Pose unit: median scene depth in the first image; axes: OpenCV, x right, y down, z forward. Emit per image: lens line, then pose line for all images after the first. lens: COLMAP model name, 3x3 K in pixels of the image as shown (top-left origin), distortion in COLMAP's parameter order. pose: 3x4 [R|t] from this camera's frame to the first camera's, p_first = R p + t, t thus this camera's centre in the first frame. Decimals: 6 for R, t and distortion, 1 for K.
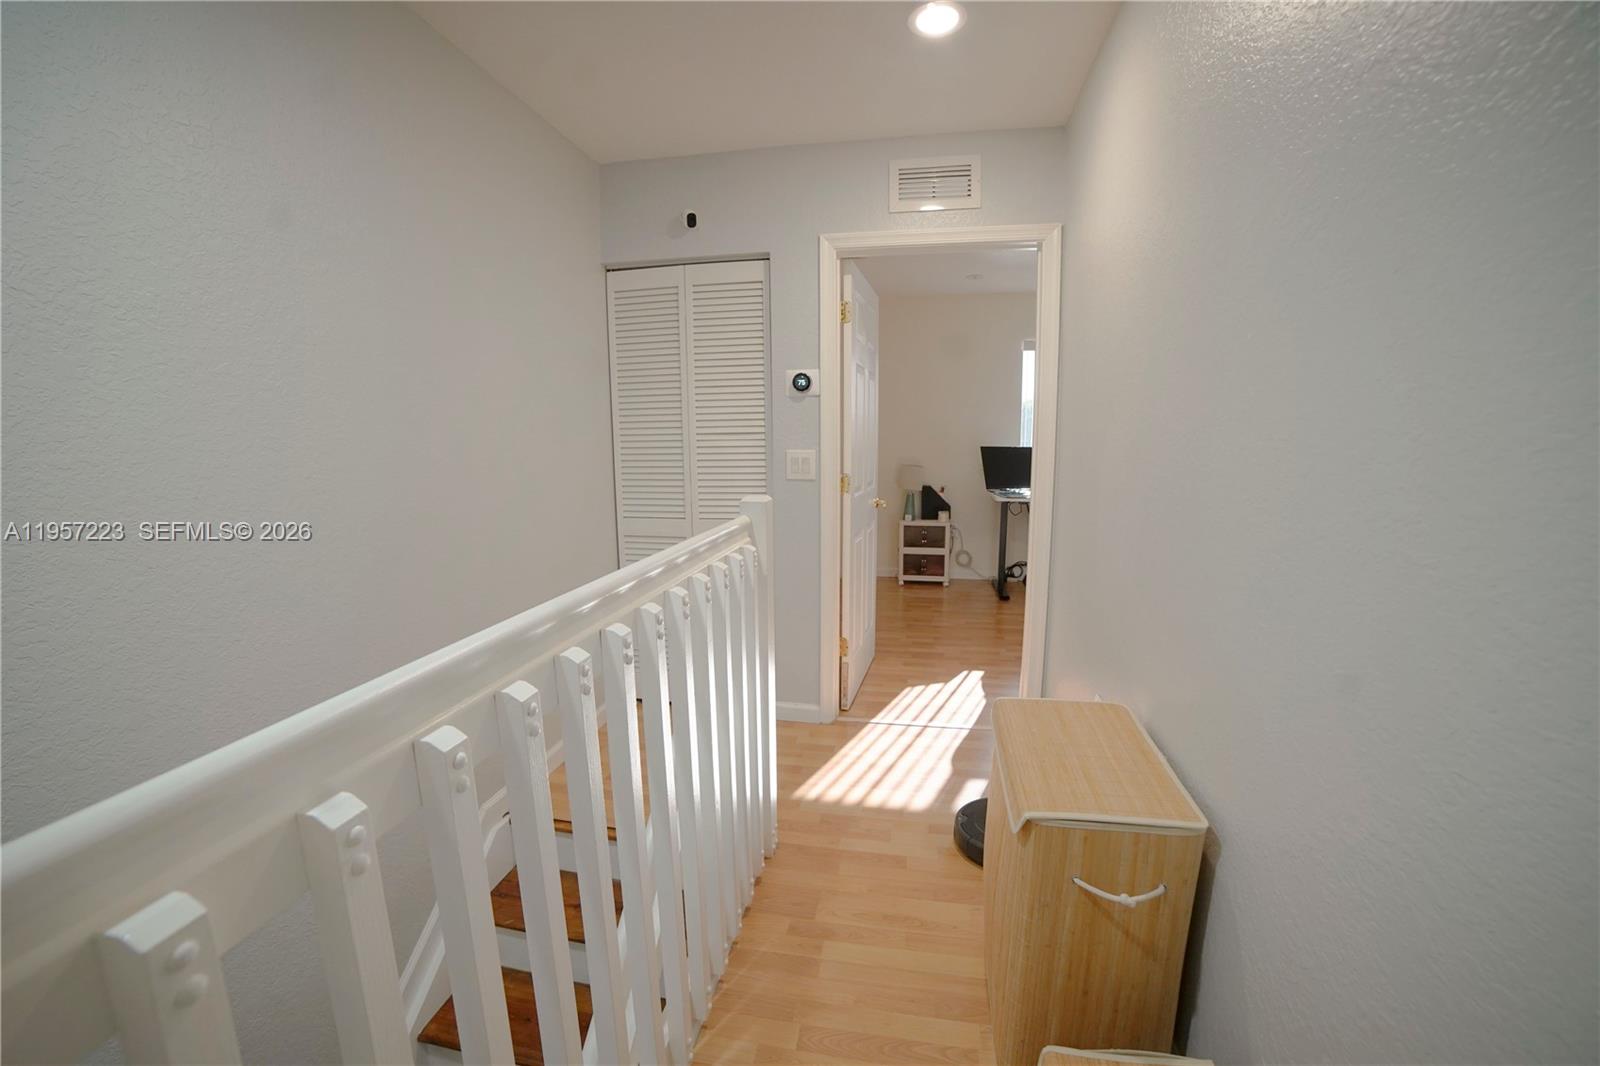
lens RADIAL K [[661.5, 0, 800.0], [0, 661.5, 533.0], [0, 0, 1]] dist [-0.036098, 0.000149]
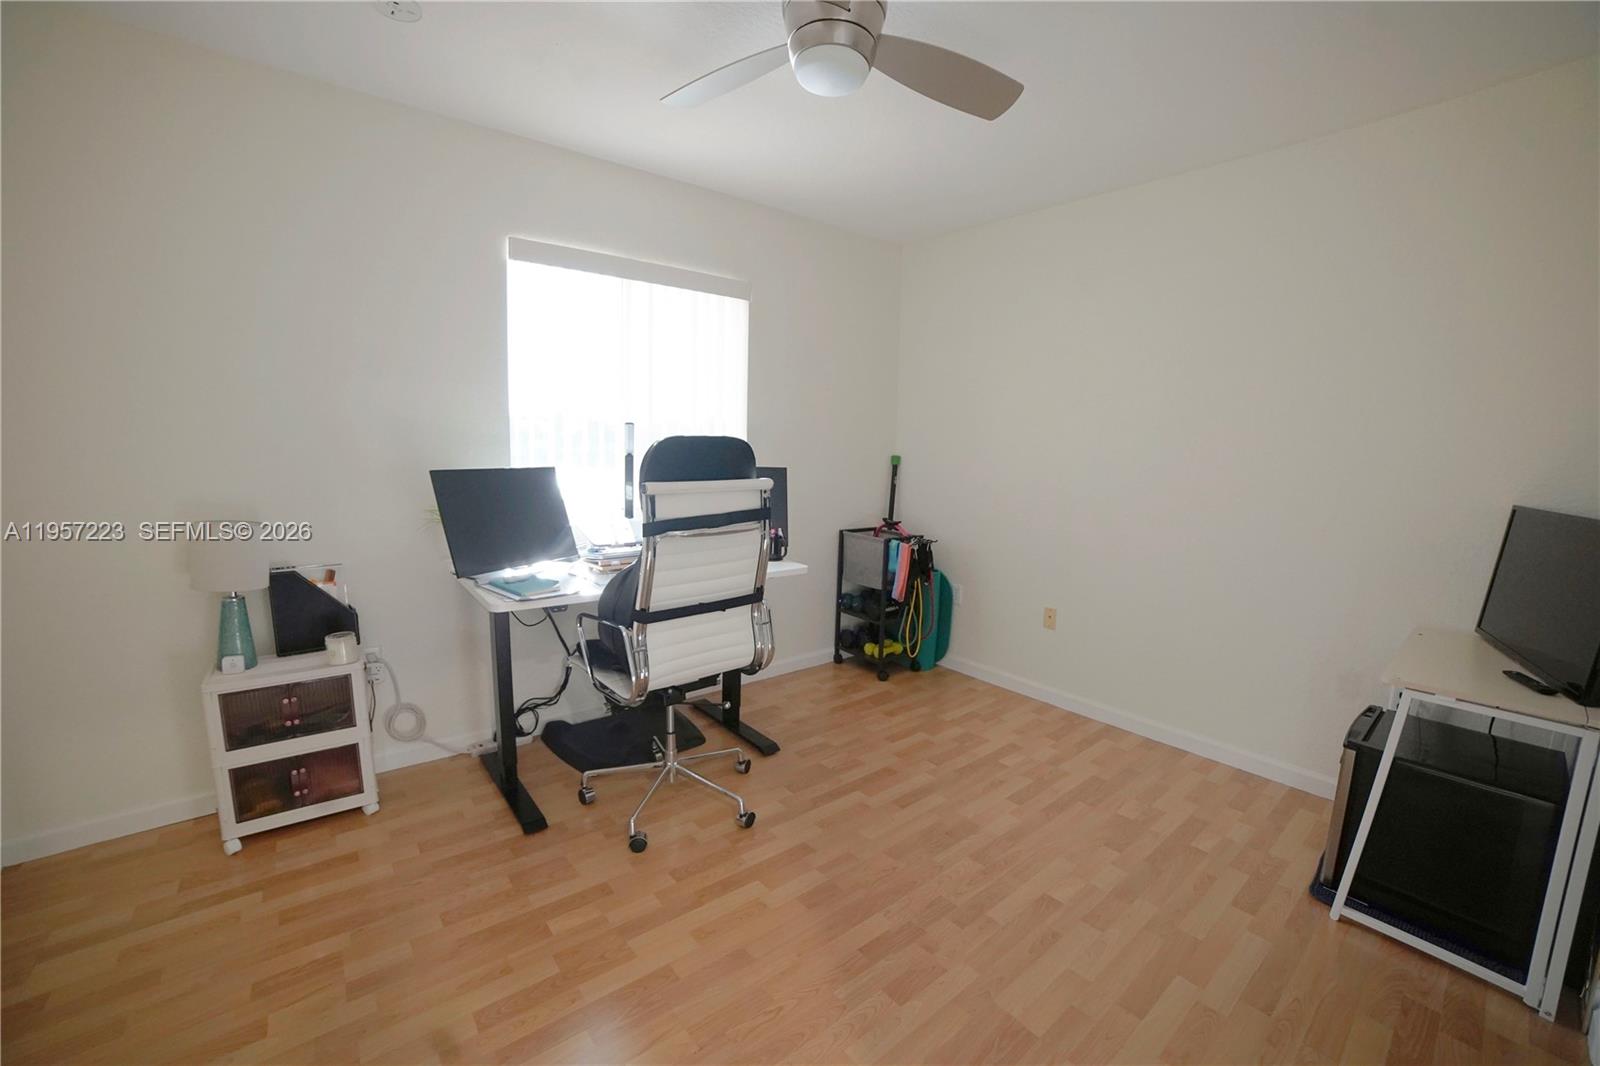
lens RADIAL K [[661.5, 0, 800.0], [0, 661.5, 533.0], [0, 0, 1]] dist [-0.036098, 0.000149]
pose [[0.659522, -0.087253, 0.746604, 0.112024], [0.095479, 0.994919, 0.031929, -0.077773], [-0.745597, 0.050227, 0.664502, 0.525054]]
